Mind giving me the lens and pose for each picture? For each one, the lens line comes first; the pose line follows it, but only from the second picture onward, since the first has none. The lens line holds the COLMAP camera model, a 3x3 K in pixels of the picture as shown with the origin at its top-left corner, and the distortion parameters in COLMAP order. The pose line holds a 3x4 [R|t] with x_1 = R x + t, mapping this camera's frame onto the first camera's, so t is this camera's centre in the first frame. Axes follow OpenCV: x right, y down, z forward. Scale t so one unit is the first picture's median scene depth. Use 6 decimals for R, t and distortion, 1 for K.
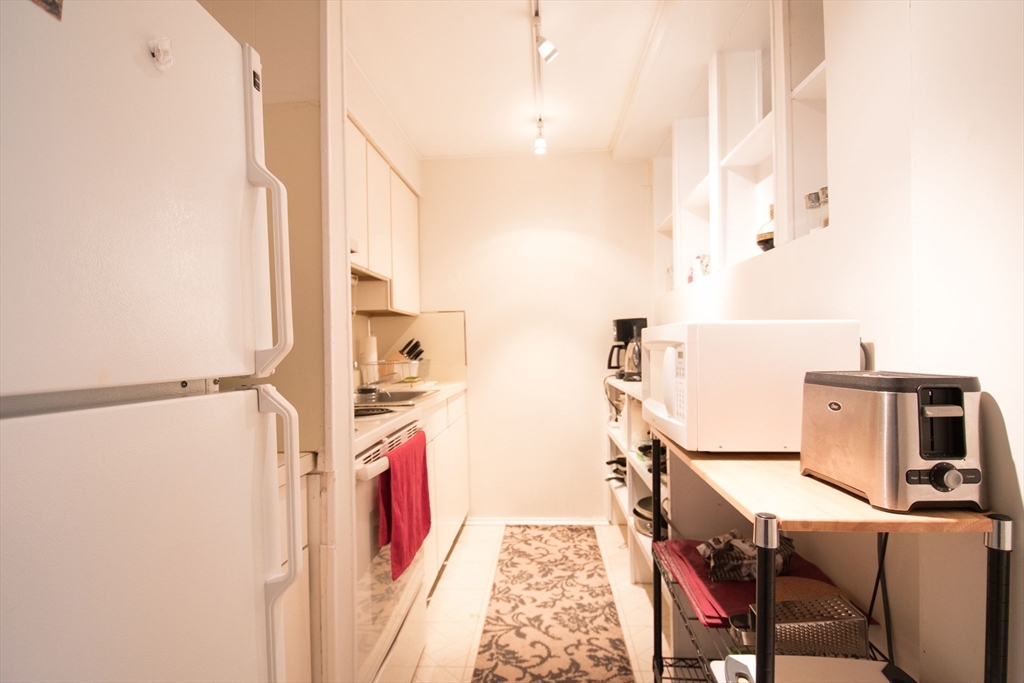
lens RADIAL K [[569.8, 0, 512.0], [0, 569.8, 341.5], [0, 0, 1]] dist [-0.000685, -0.000043]
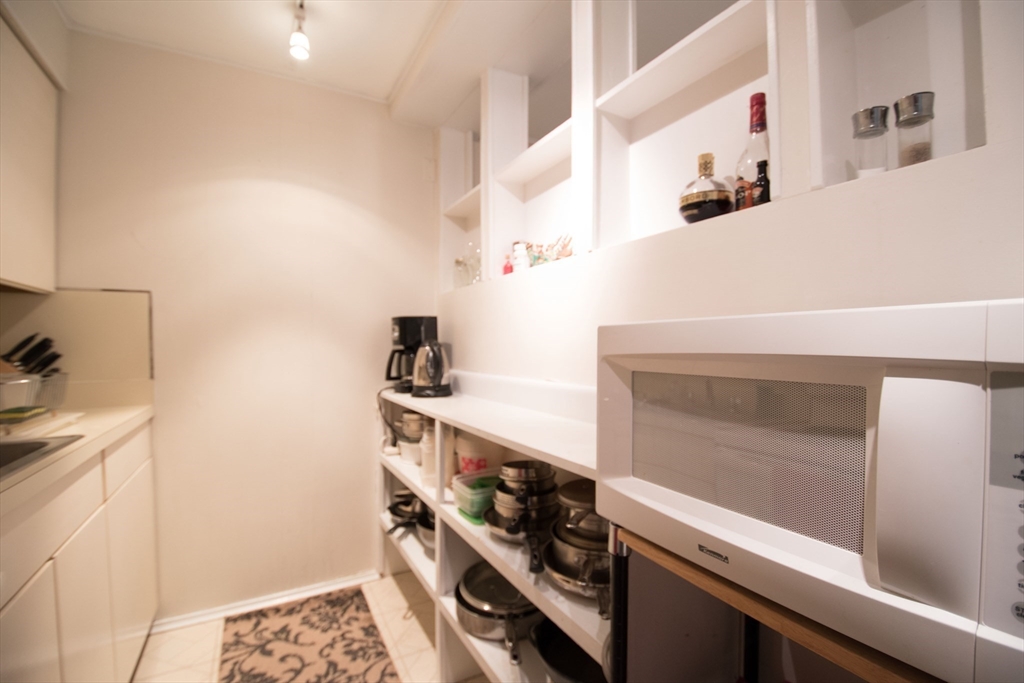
lens RADIAL K [[441.5, 0, 509.4], [0, 441.5, 346.7], [0, 0, 1]] dist [0.021630, -0.031554]
pose [[0.836369, 0.014763, 0.547968, -0.020611], [-0.019267, 0.999811, 0.002470, -0.002033], [-0.547828, -0.012624, 0.836496, 0.414934]]
